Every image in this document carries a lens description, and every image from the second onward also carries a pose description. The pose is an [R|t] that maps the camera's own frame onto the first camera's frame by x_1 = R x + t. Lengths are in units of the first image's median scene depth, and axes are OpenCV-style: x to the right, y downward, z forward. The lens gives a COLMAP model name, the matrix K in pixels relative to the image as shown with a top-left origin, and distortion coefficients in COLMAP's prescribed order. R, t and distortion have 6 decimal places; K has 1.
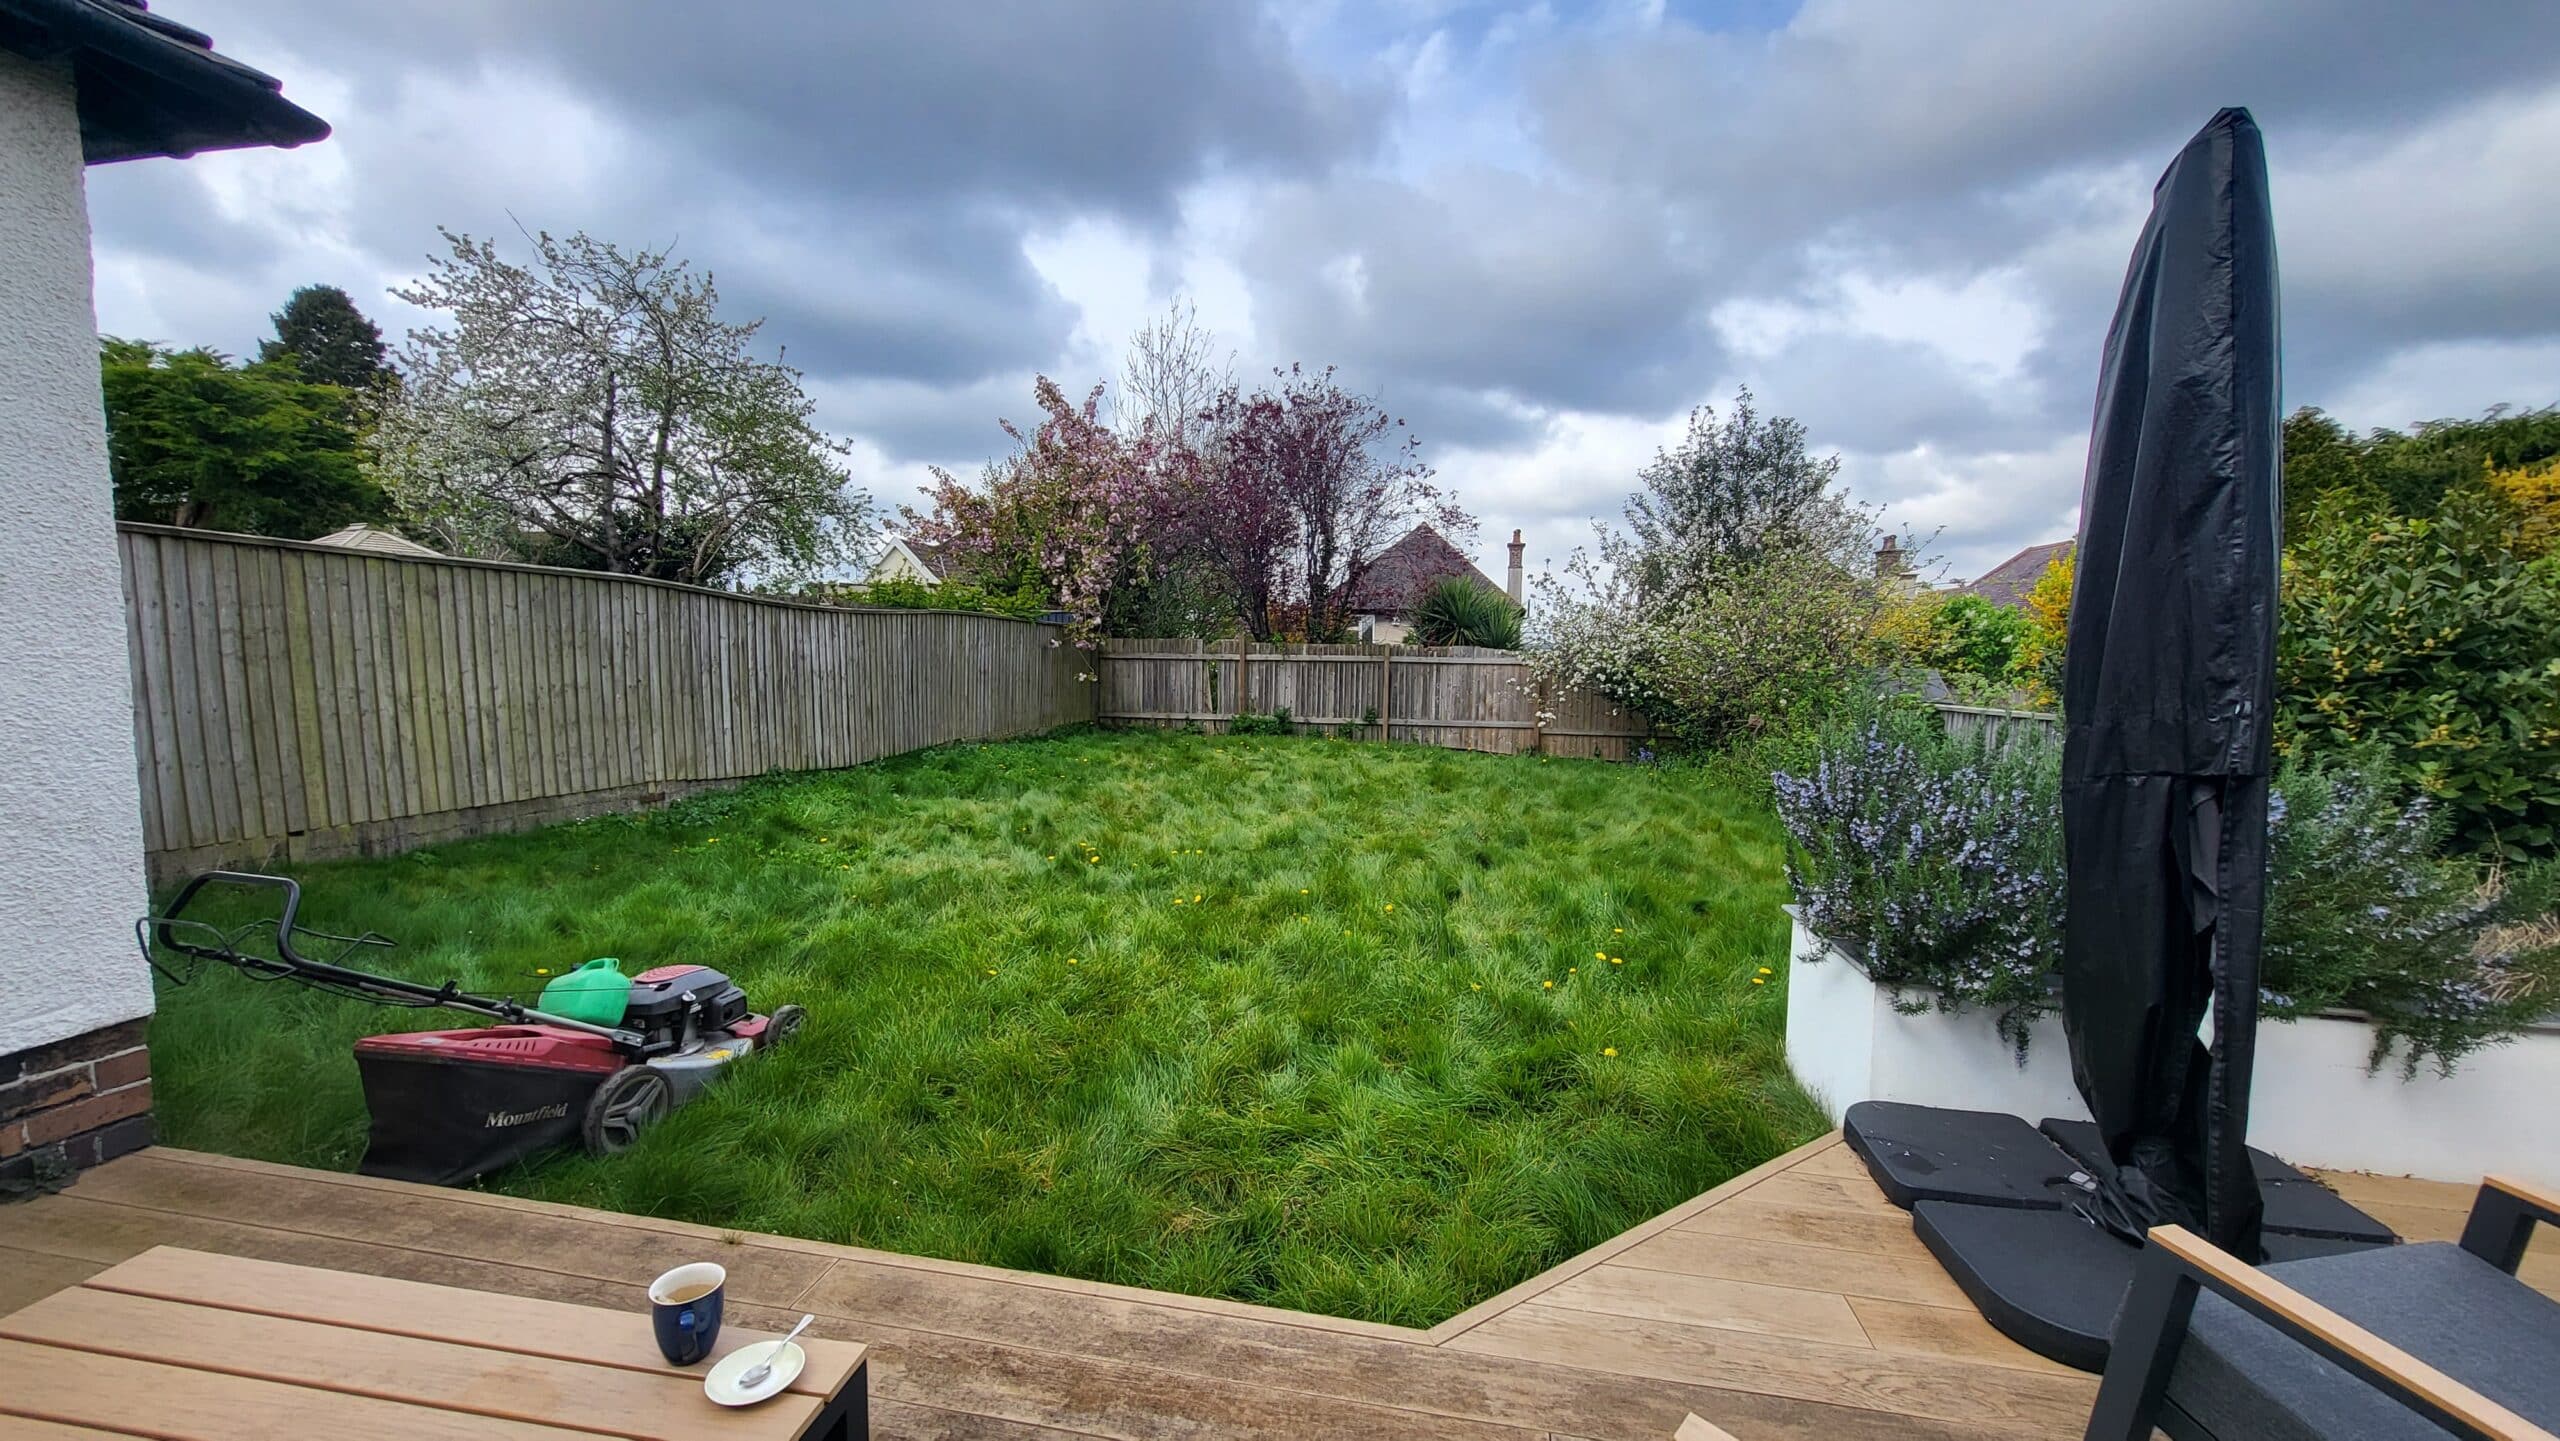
lens RADIAL K [[999.4, 0, 1269.5], [0, 999.4, 725.7], [0, 0, 1]] dist [0.003458, -0.000652]
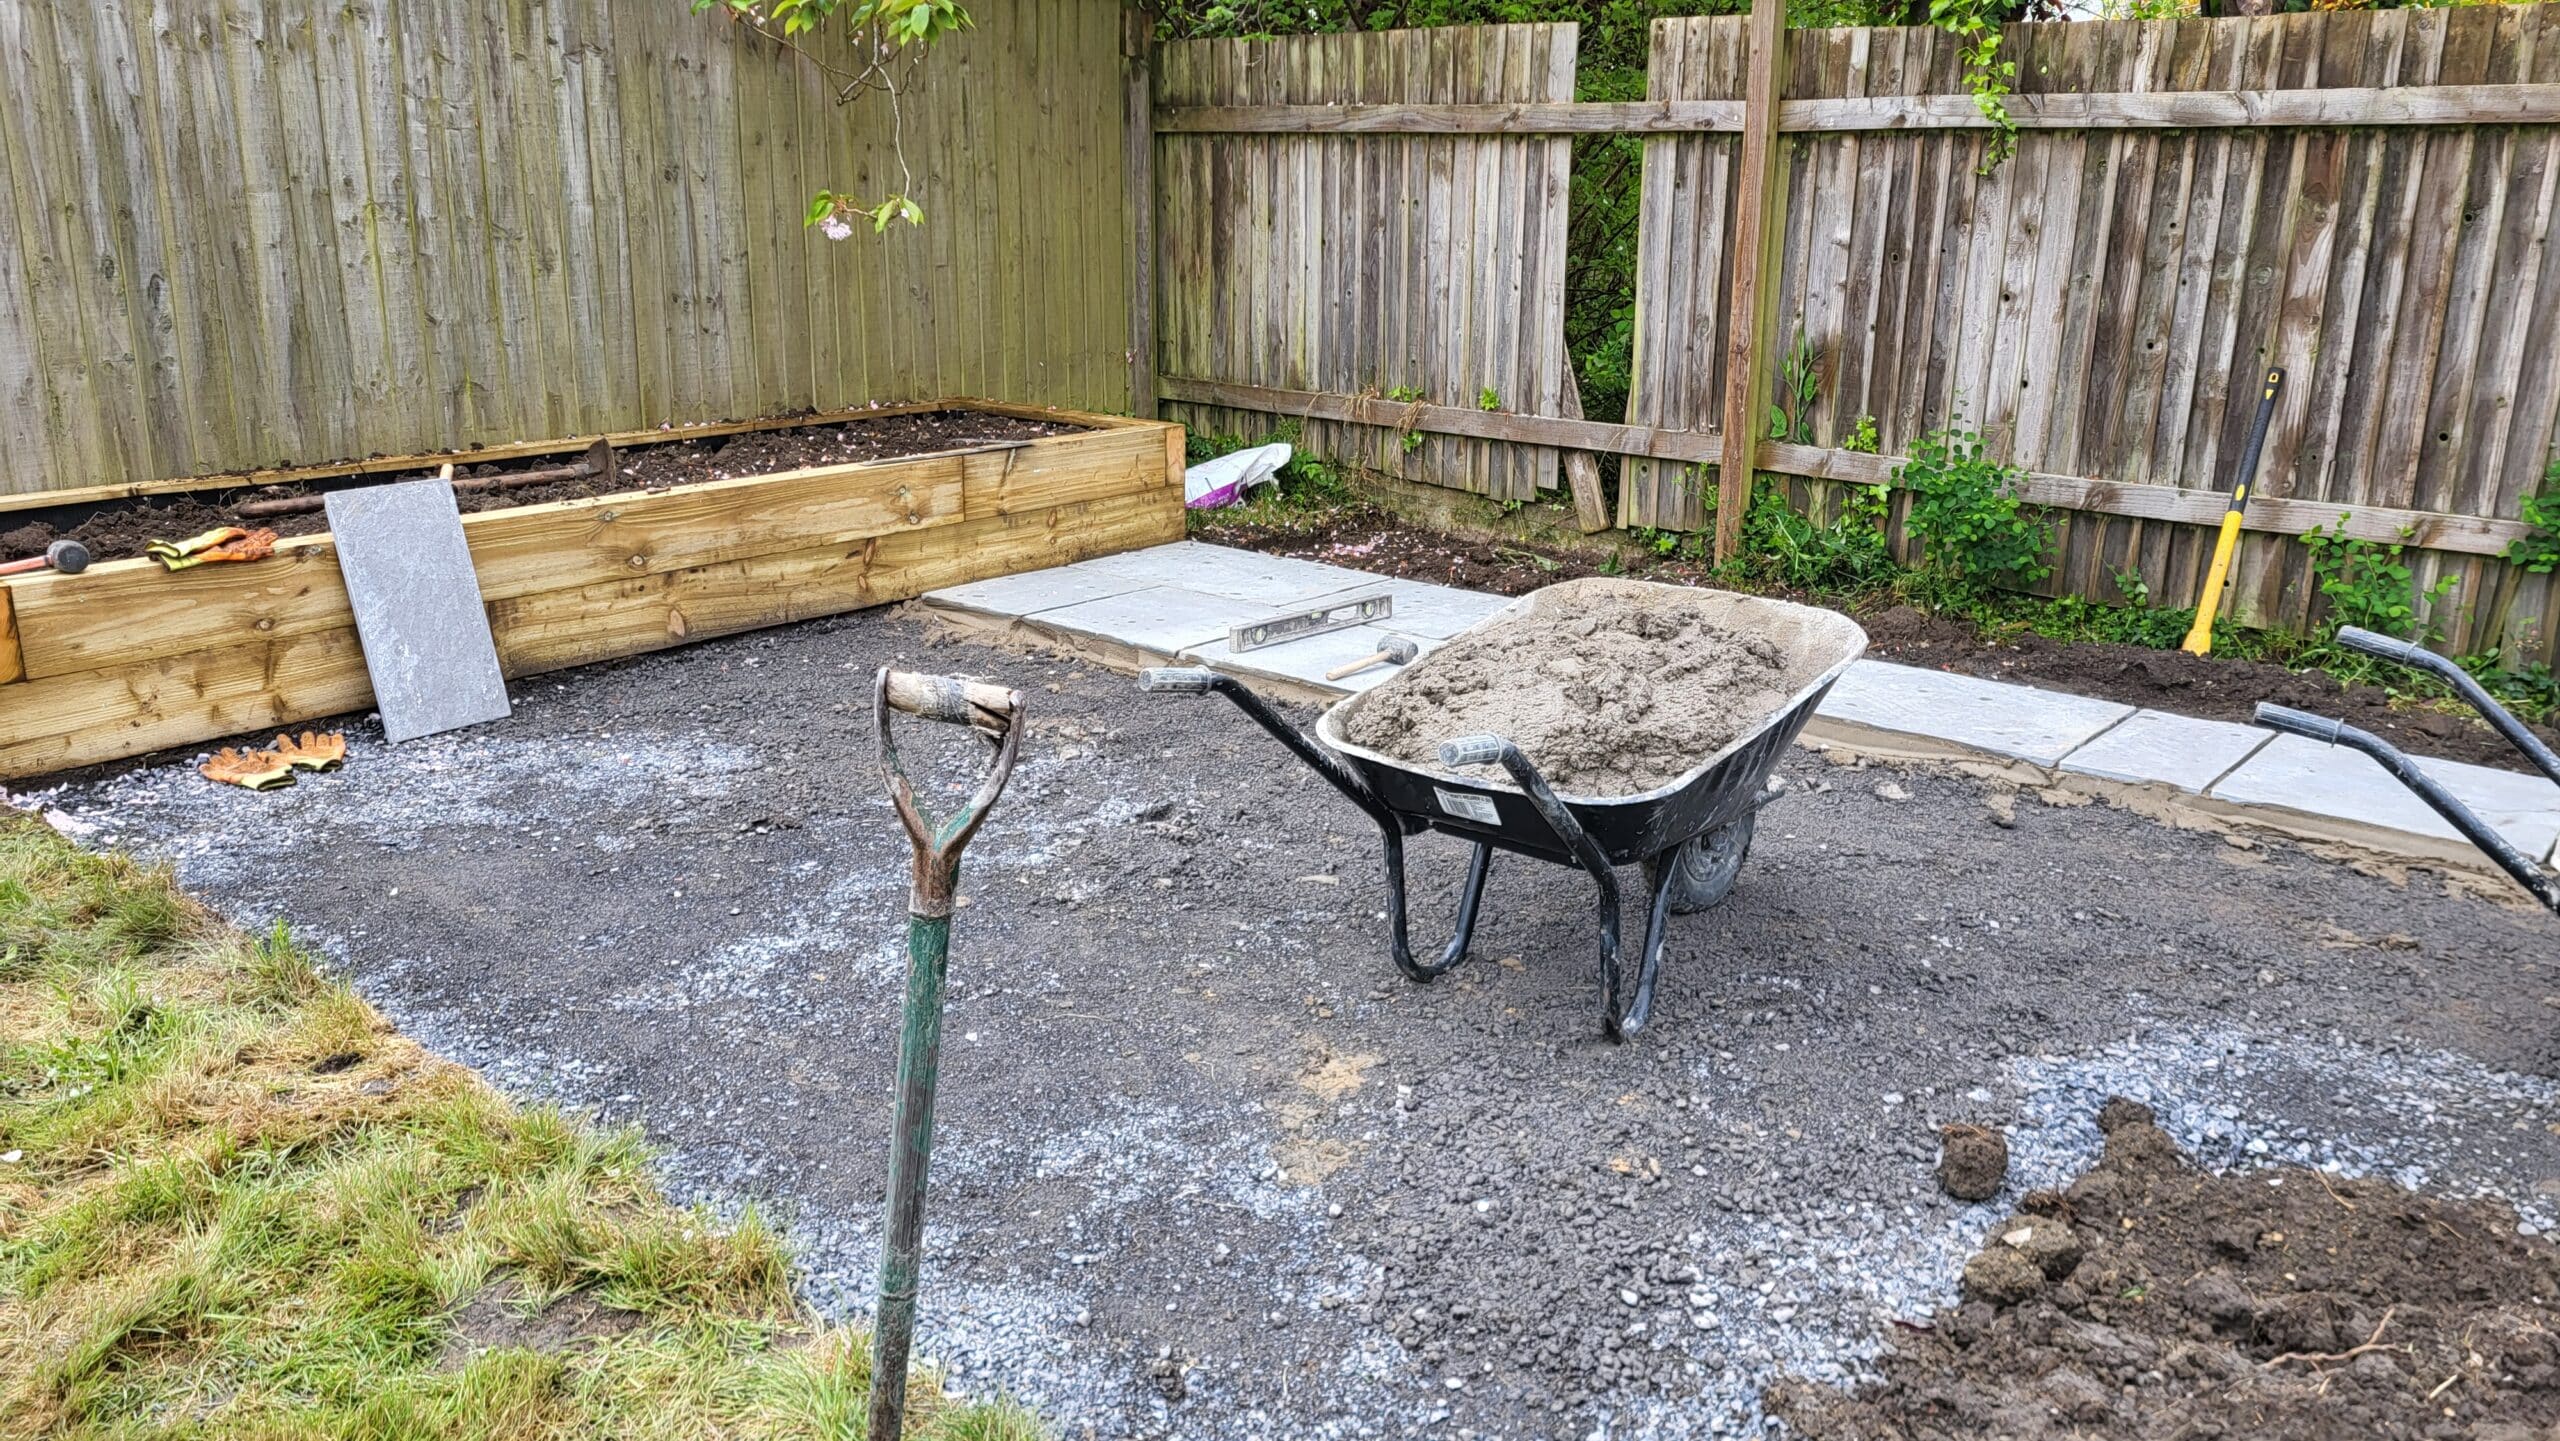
lens RADIAL K [[1910.5, 0, 1286.9], [0, 1910.5, 692.7], [0, 0, 1]] dist [0.059715, -0.040383]
pose [[0.873062, 0.126304, -0.470968, 0.135349], [-0.036021, 0.979937, 0.196025, -0.058094], [0.486277, -0.154177, 0.860095, 1.191491]]
